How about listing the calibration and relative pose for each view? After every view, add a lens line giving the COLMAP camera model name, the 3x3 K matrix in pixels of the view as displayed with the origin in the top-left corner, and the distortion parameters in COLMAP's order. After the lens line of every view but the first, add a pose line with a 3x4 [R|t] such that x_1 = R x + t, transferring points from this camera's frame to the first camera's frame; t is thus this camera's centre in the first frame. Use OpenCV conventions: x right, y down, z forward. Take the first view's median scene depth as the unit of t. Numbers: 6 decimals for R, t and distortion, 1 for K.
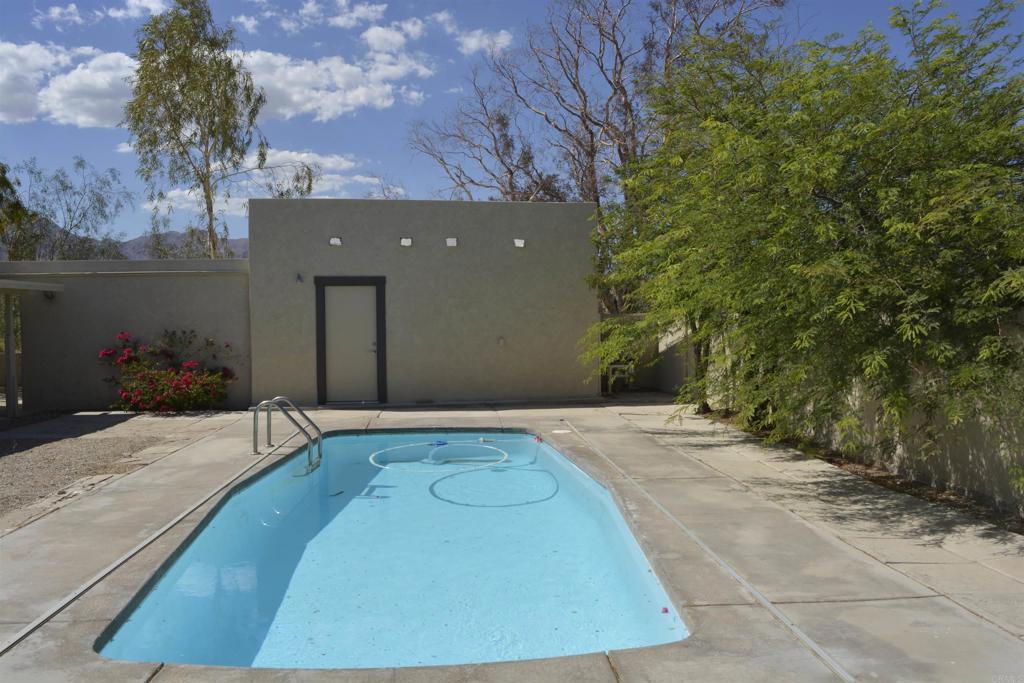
lens RADIAL K [[806.5, 0, 512.5], [0, 806.5, 347.3], [0, 0, 1]] dist [-0.094156, 0.023355]
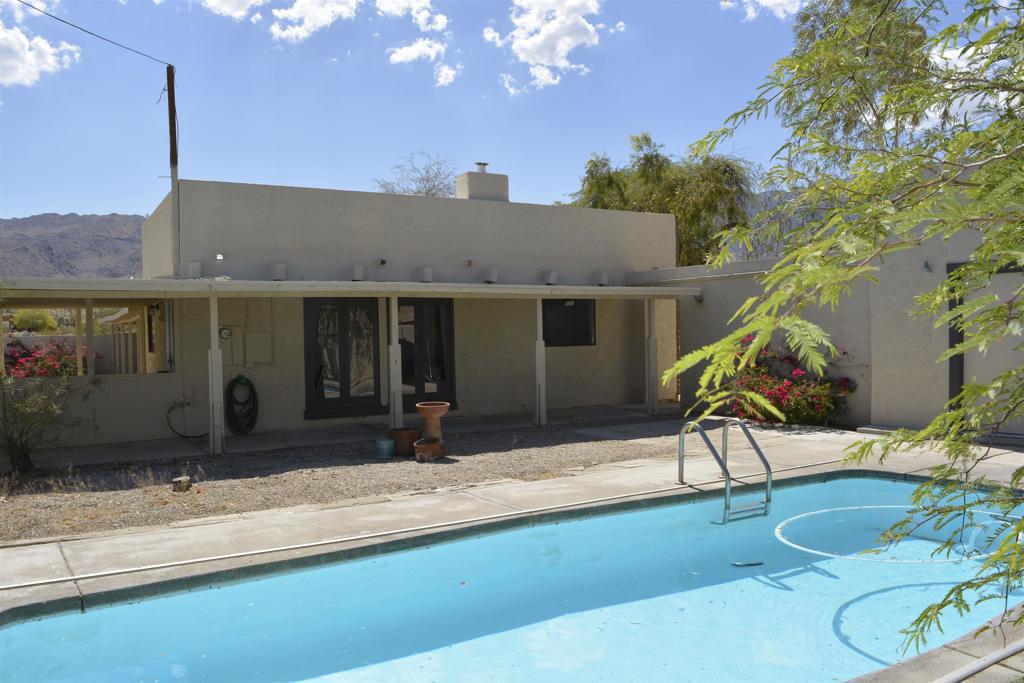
lens RADIAL K [[801.5, 0, 510.1], [0, 801.5, 350.2], [0, 0, 1]] dist [-0.095954, 0.015033]
pose [[0.457368, 0.020049, -0.889052, 0.218940], [-0.016497, 0.999765, 0.014059, -0.009960], [0.889125, 0.008237, 0.457591, 0.294447]]
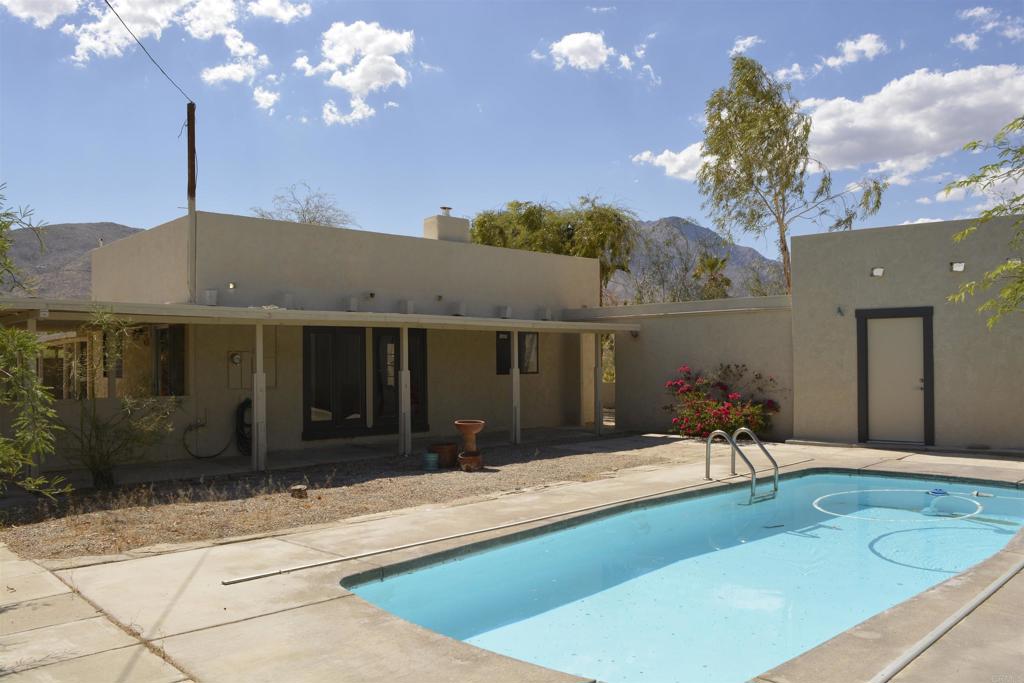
lens RADIAL K [[801.5, 0, 510.1], [0, 801.5, 350.2], [0, 0, 1]] dist [-0.095954, 0.015033]
pose [[0.648016, -0.008072, -0.761584, 0.206038], [-0.023376, 0.999262, -0.030480, -0.000374], [0.761268, 0.037554, 0.647349, 0.066853]]
